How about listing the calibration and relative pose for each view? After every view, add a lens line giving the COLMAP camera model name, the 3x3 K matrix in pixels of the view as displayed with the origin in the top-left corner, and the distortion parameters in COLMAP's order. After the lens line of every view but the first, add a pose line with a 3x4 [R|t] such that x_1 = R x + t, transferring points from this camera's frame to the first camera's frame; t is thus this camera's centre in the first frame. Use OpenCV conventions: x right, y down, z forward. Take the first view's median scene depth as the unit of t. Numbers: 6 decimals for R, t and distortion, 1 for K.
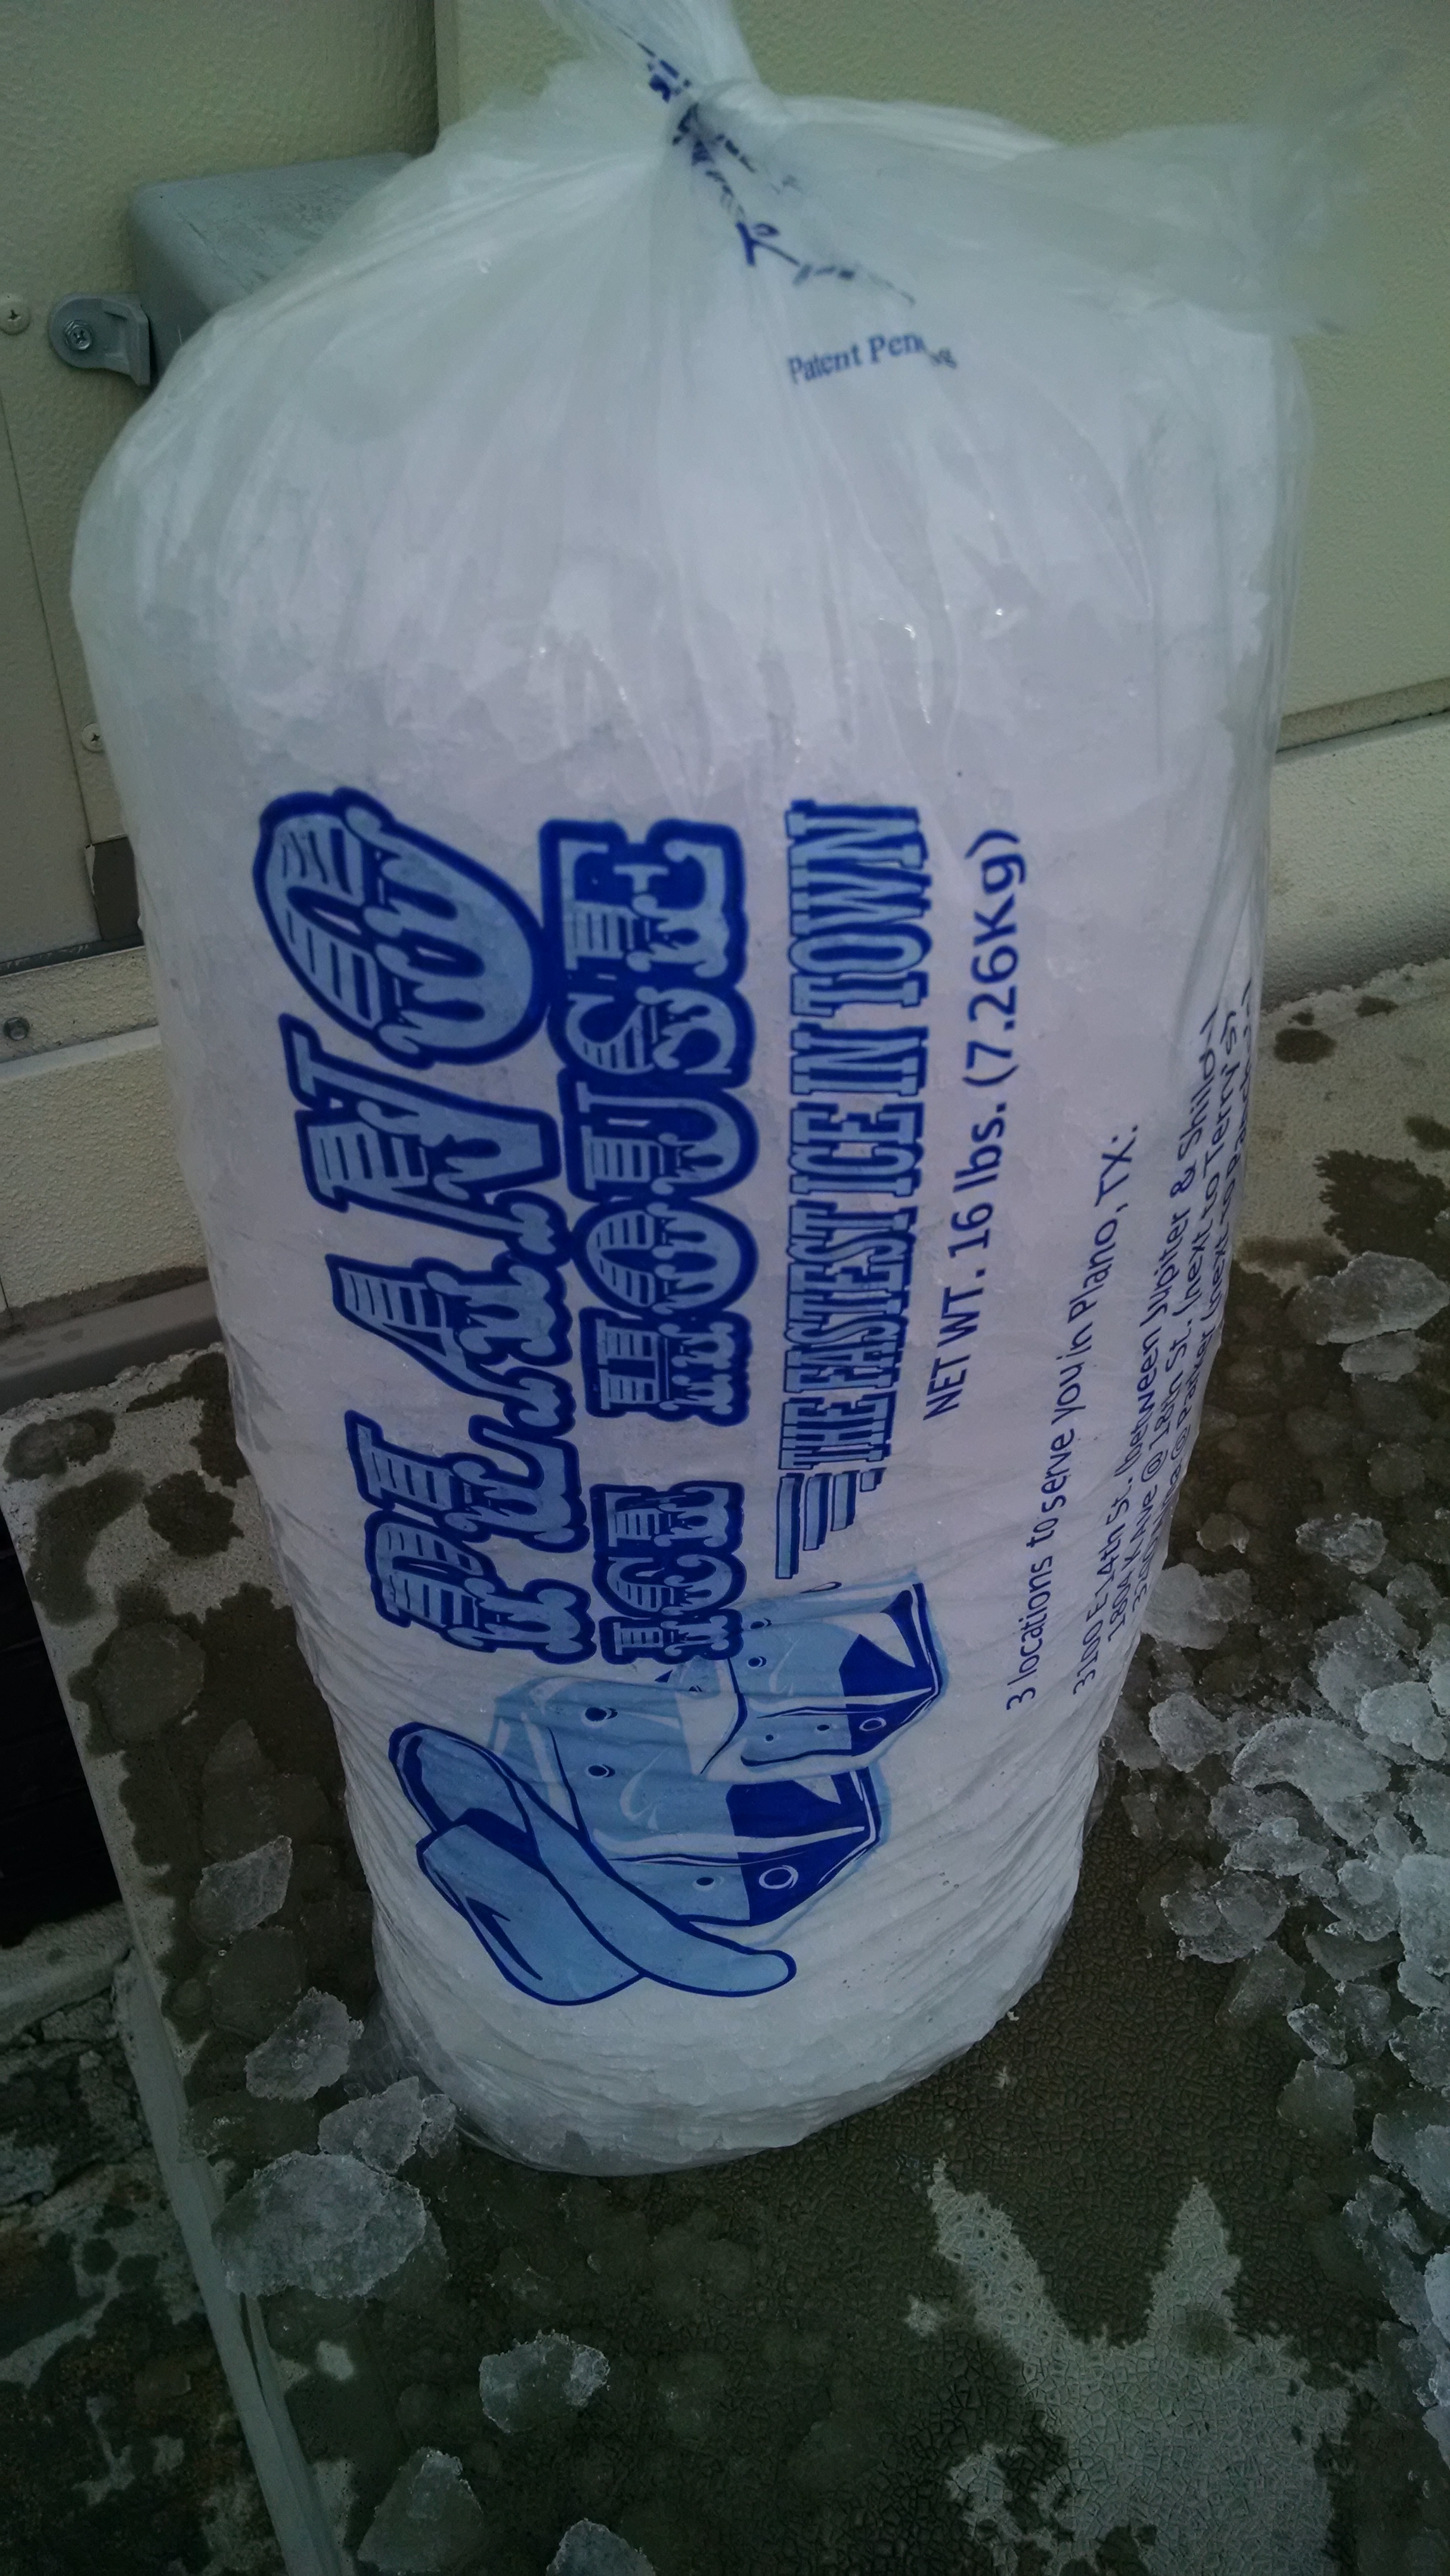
lens RADIAL K [[1982.7, 0, 729.8], [0, 1982.7, 1296.2], [0, 0, 1]] dist [0.044044, -0.095013]
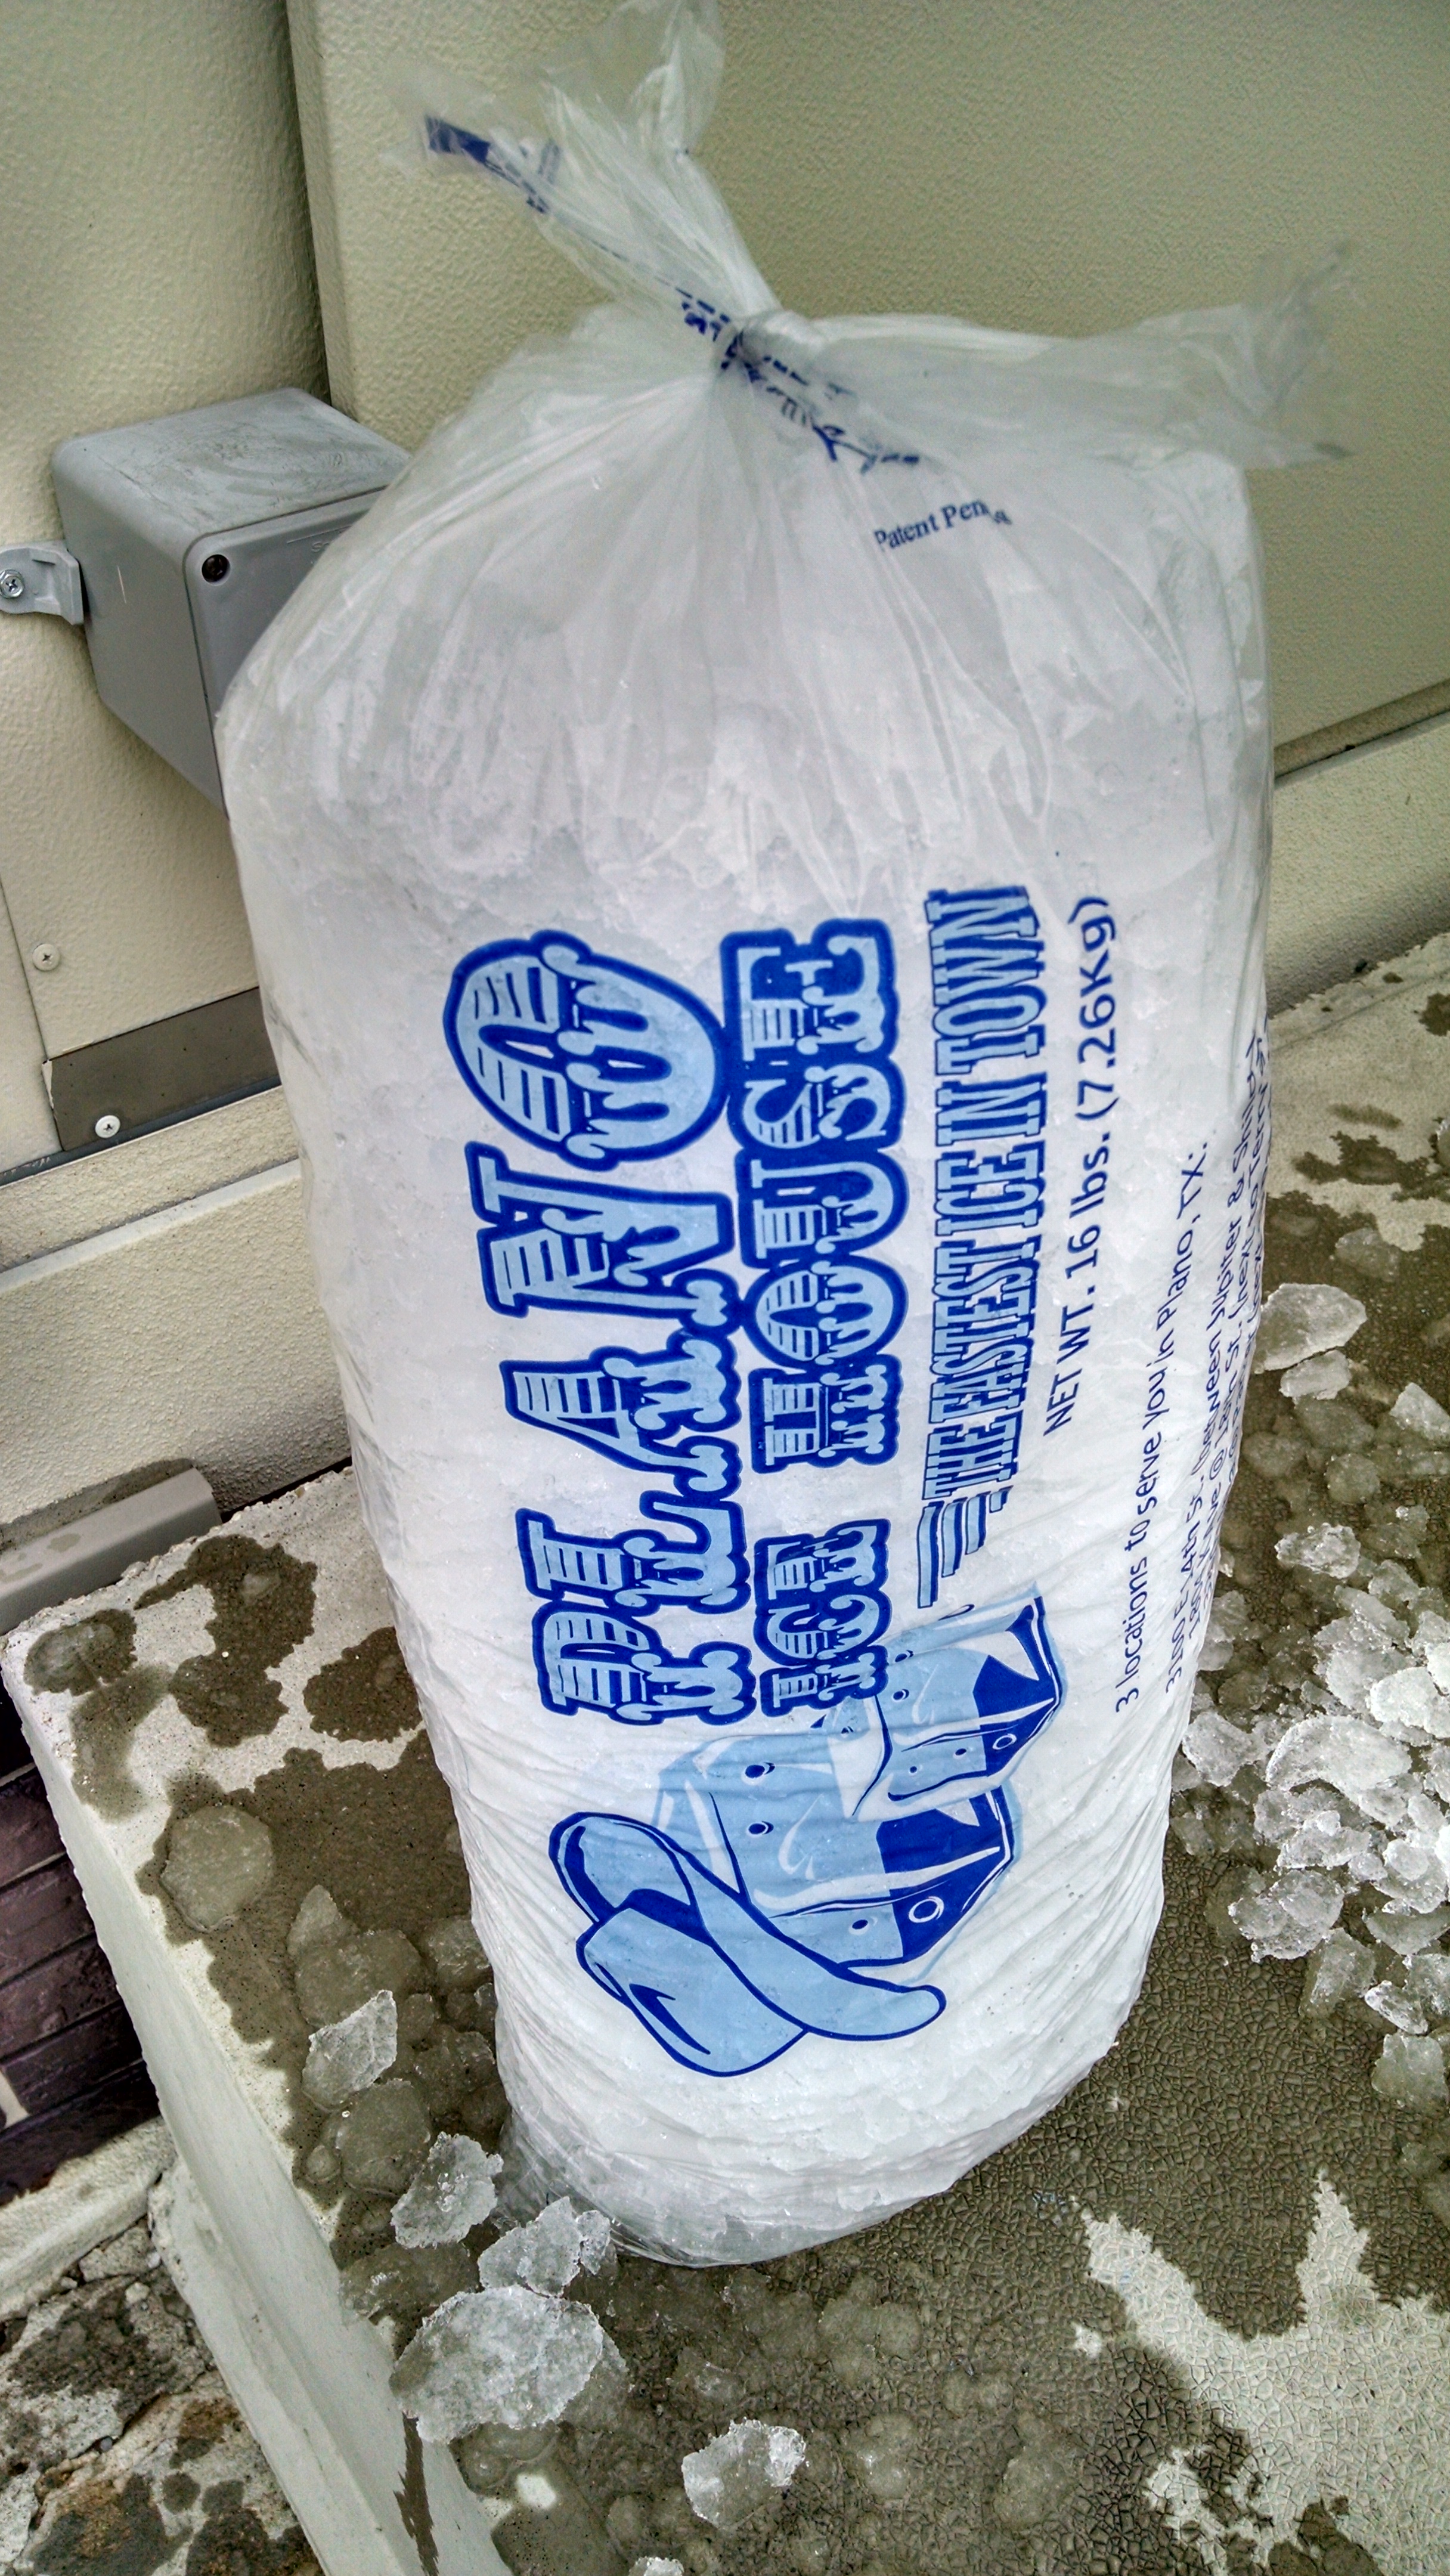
lens RADIAL K [[1982.0, 0, 729.6], [0, 1982.0, 1279.7], [0, 0, 1]] dist [0.035095, -0.088196]
pose [[0.986053, -0.140149, 0.089762, -0.164743], [0.147620, 0.985570, -0.082827, 0.042432], [-0.076858, 0.094922, 0.992513, -0.101183]]
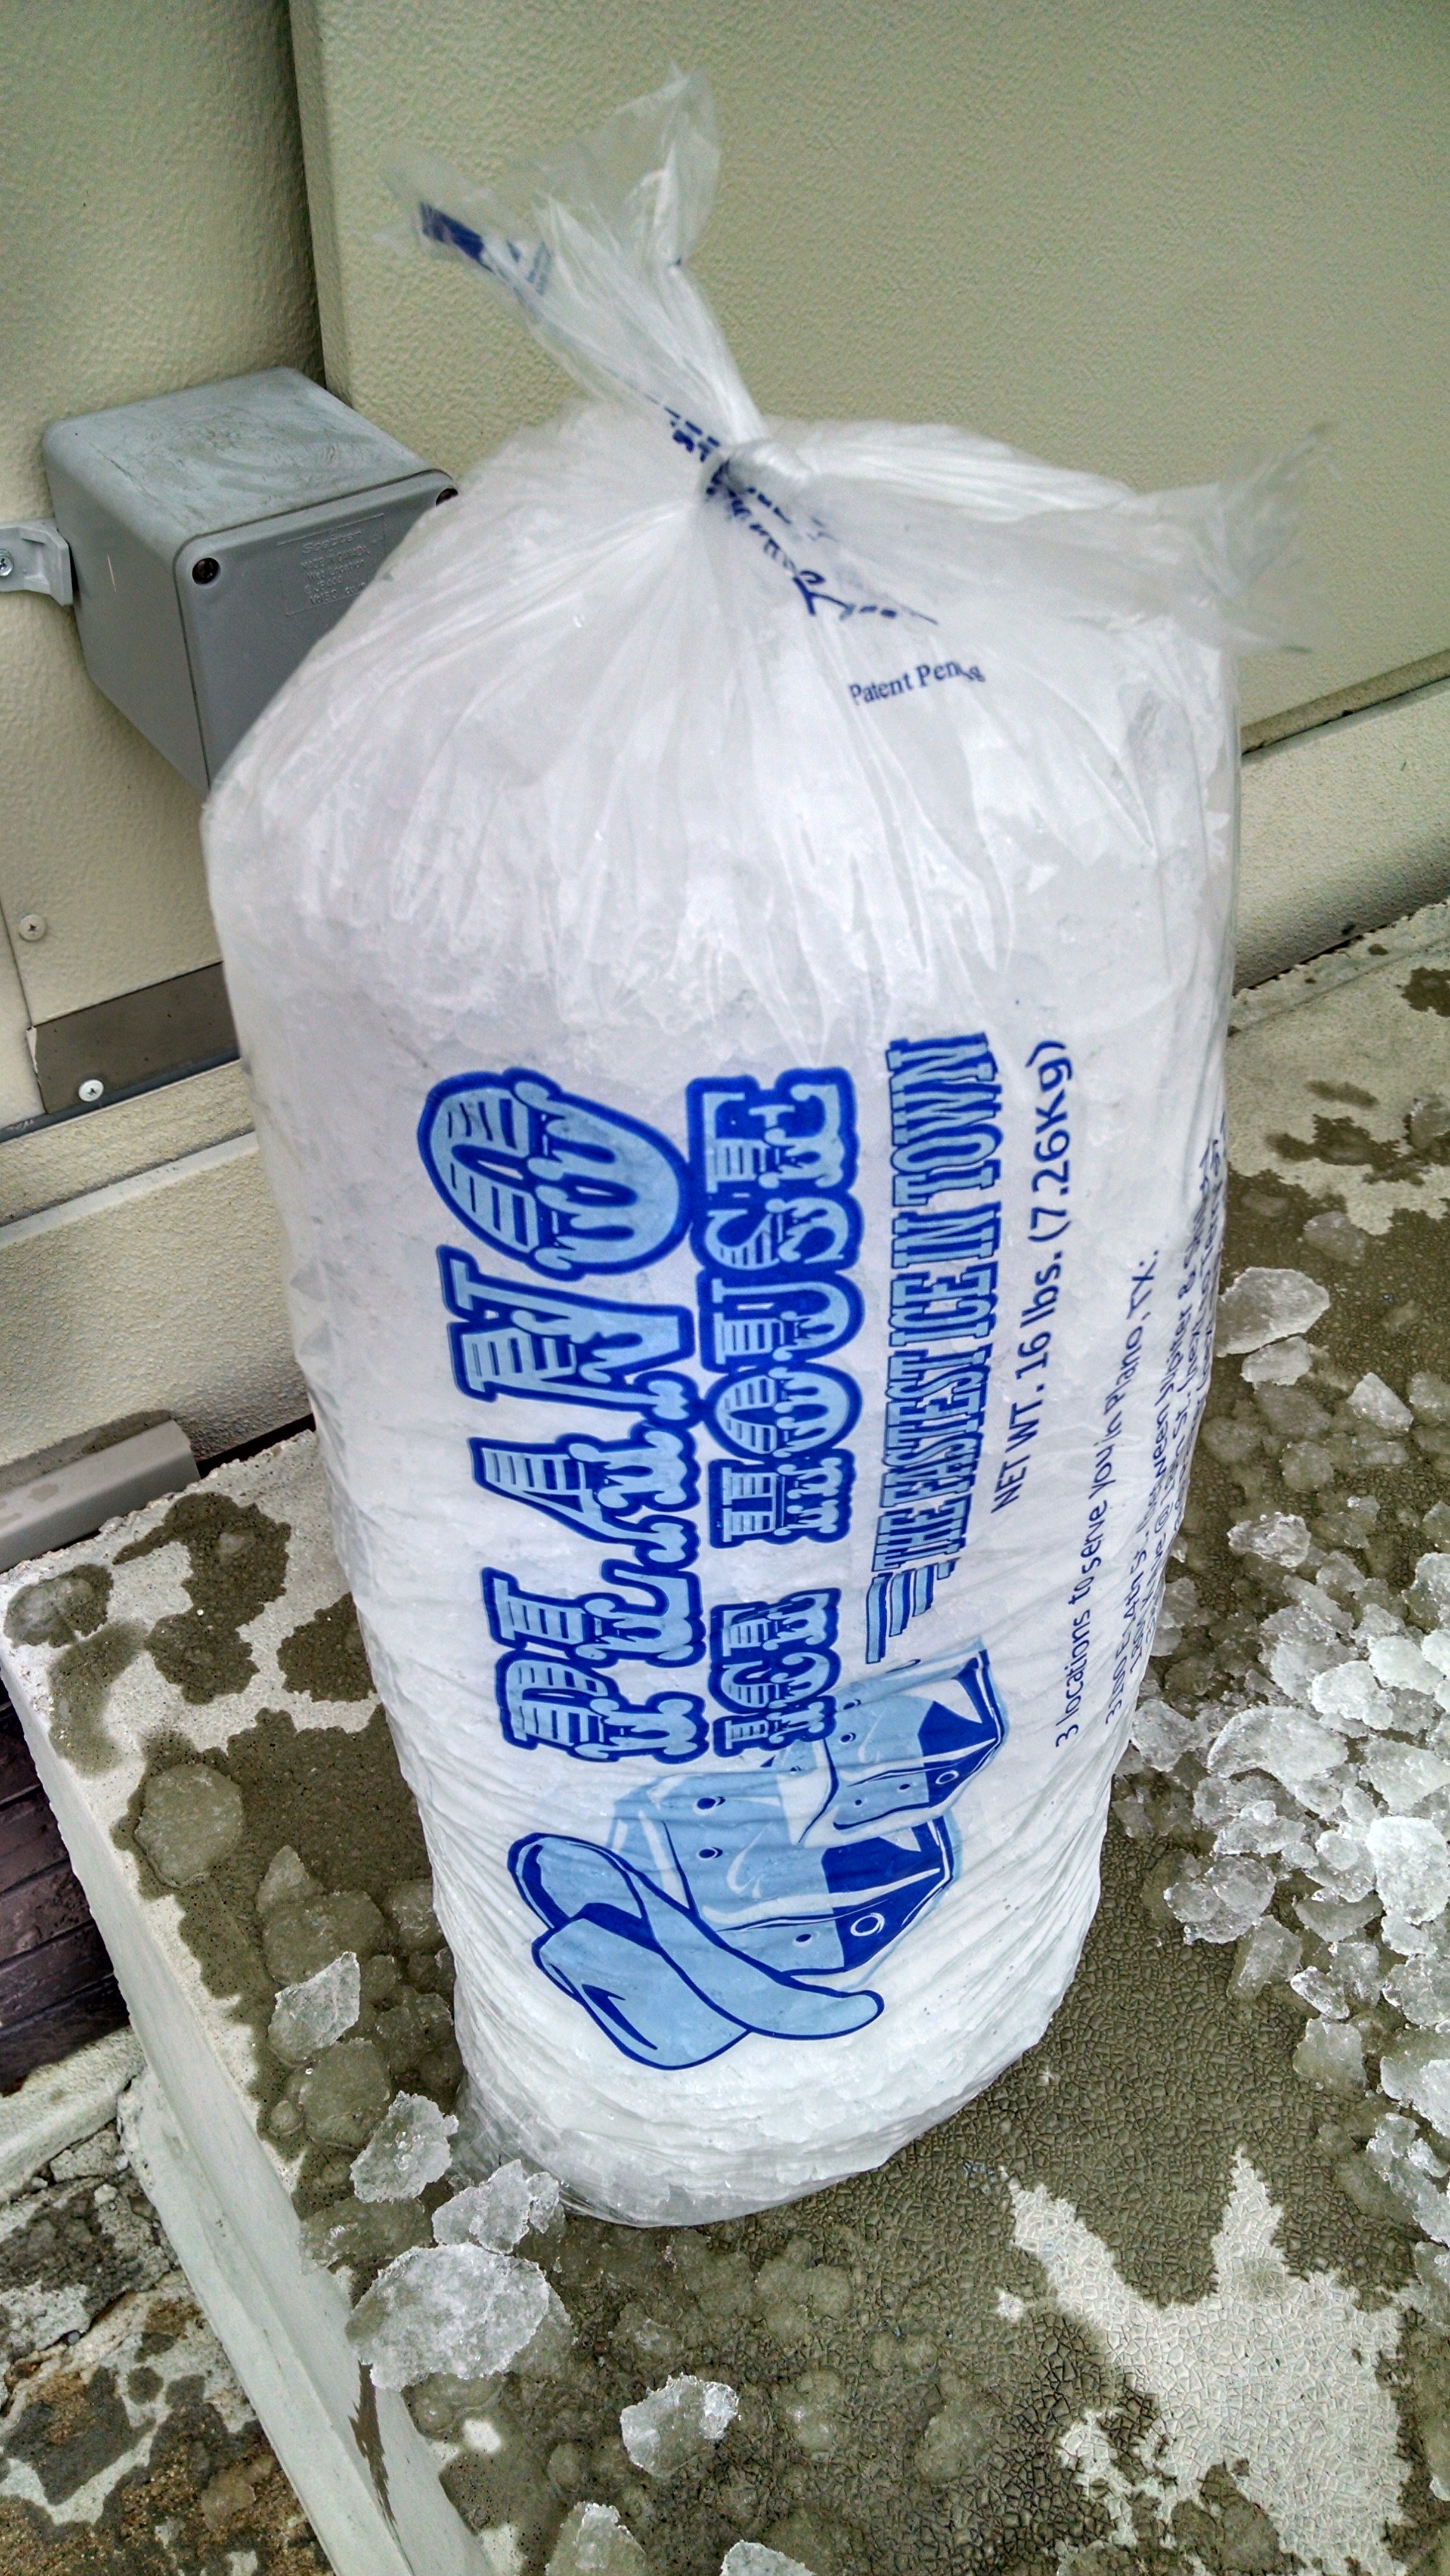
lens RADIAL K [[1983.1, 0, 733.3], [0, 1983.1, 1276.0], [0, 0, 1]] dist [0.041417, -0.102393]
pose [[0.989050, -0.115958, 0.091287, -0.141341], [0.118382, 0.992734, -0.021584, -0.068046], [-0.088121, 0.032154, 0.995591, -0.144585]]
